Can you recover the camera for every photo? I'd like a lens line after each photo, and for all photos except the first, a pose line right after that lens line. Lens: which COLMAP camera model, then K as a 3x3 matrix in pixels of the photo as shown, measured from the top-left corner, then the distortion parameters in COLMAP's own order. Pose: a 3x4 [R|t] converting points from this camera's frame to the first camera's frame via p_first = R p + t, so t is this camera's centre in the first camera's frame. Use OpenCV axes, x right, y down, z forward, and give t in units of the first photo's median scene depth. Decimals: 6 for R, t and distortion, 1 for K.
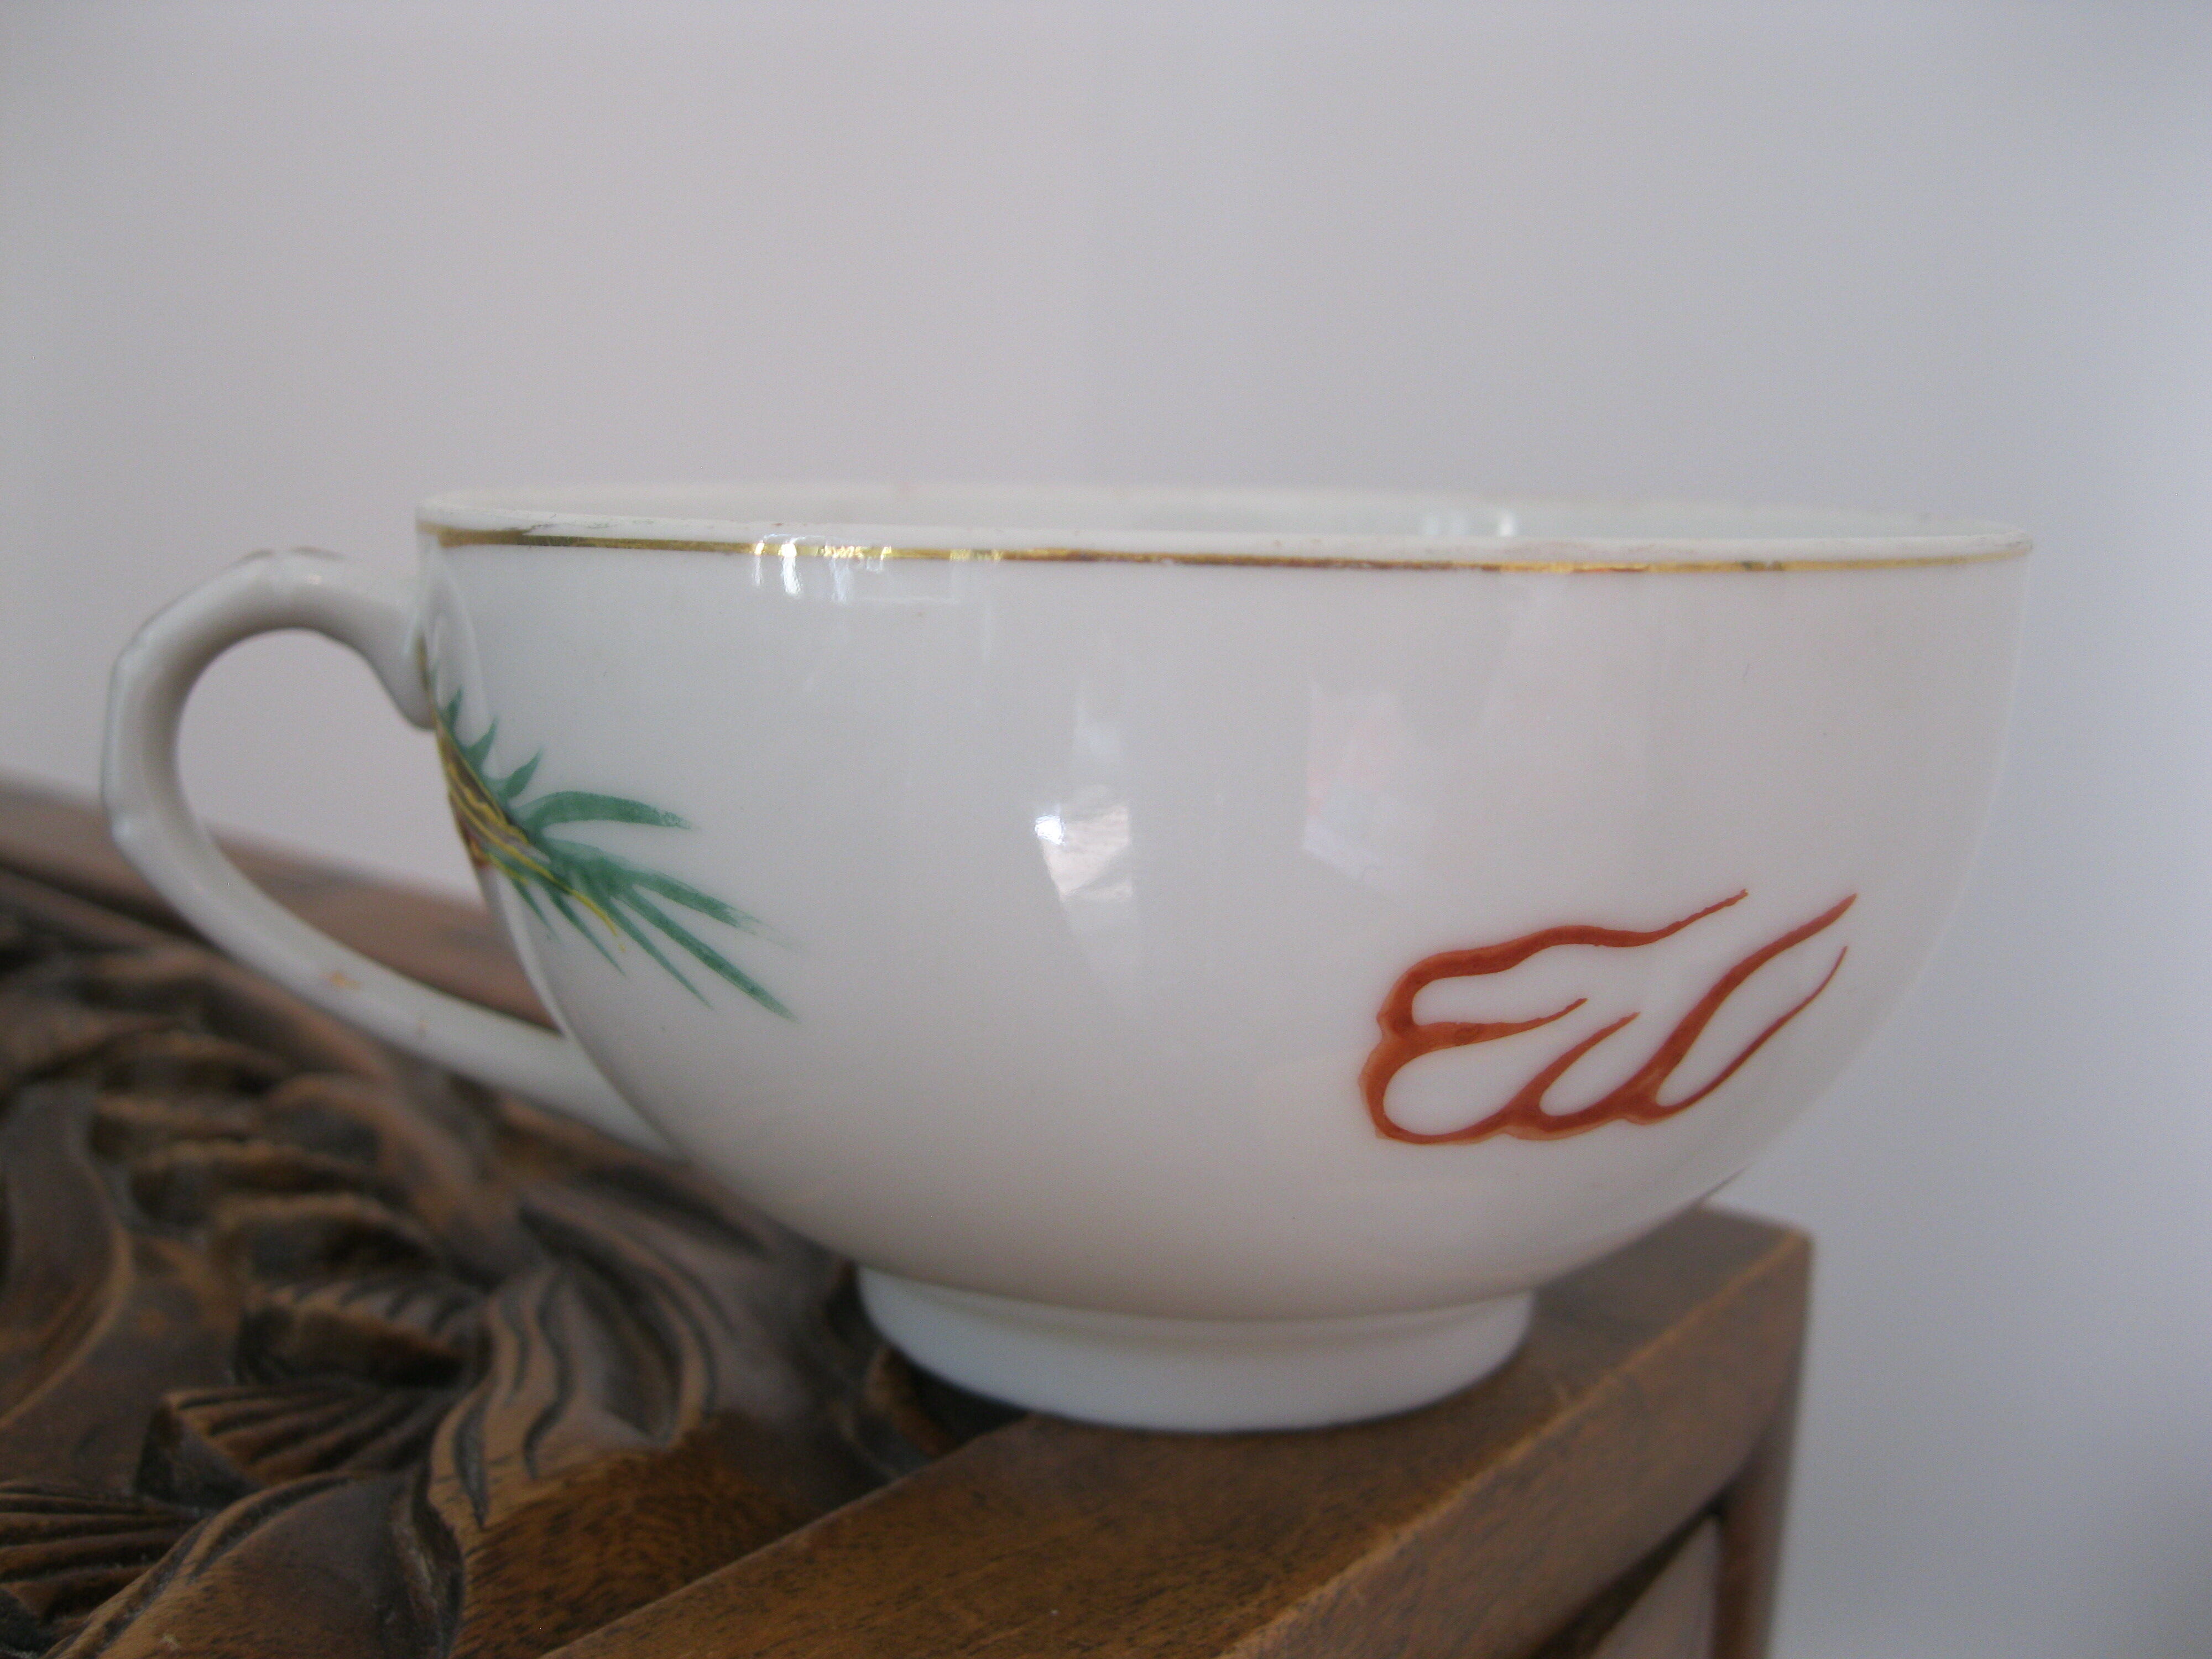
lens RADIAL K [[2274.5, 0, 1032.6], [0, 2274.5, 838.3], [0, 0, 1]] dist [-0.104554, 0.000000]
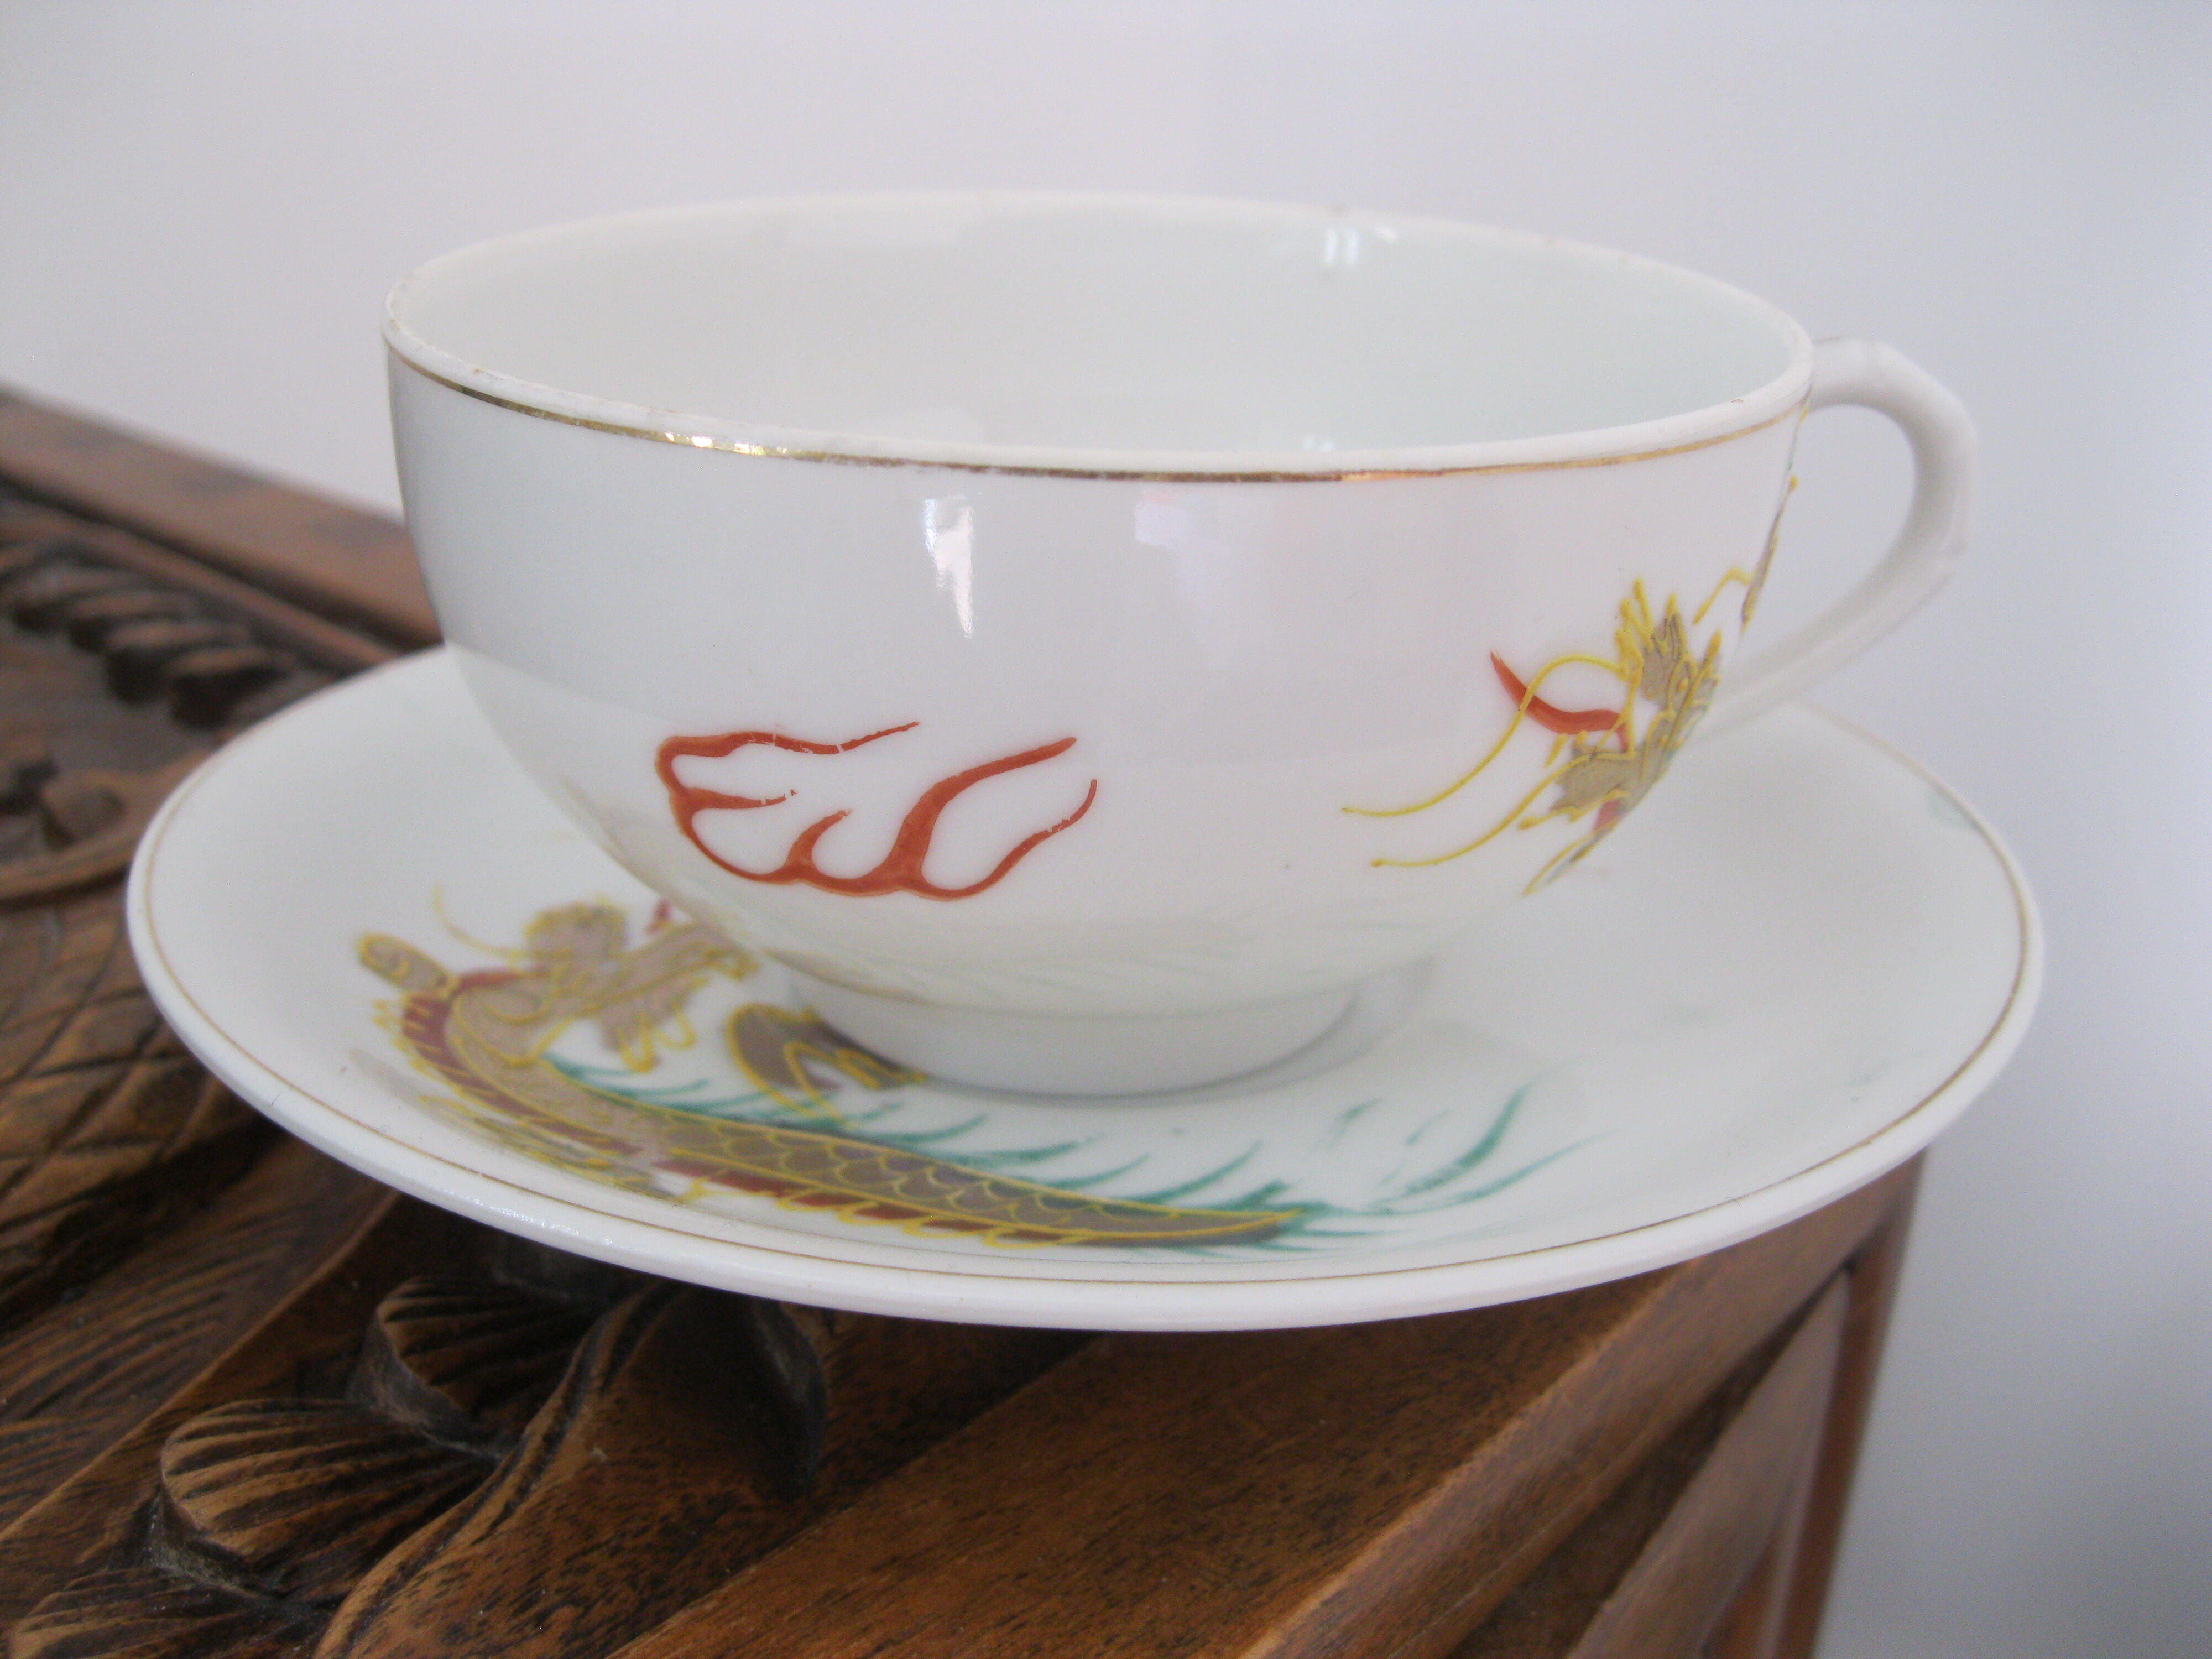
lens RADIAL K [[2274.5, 0, 1047.1], [0, 2274.5, 816.4], [0, 0, 1]] dist [-0.104554, 0.000000]
pose [[0.999521, 0.009025, -0.029617, -0.092668], [-0.002966, 0.980084, 0.198562, -0.190662], [0.030819, -0.198379, 0.979641, -0.114974]]
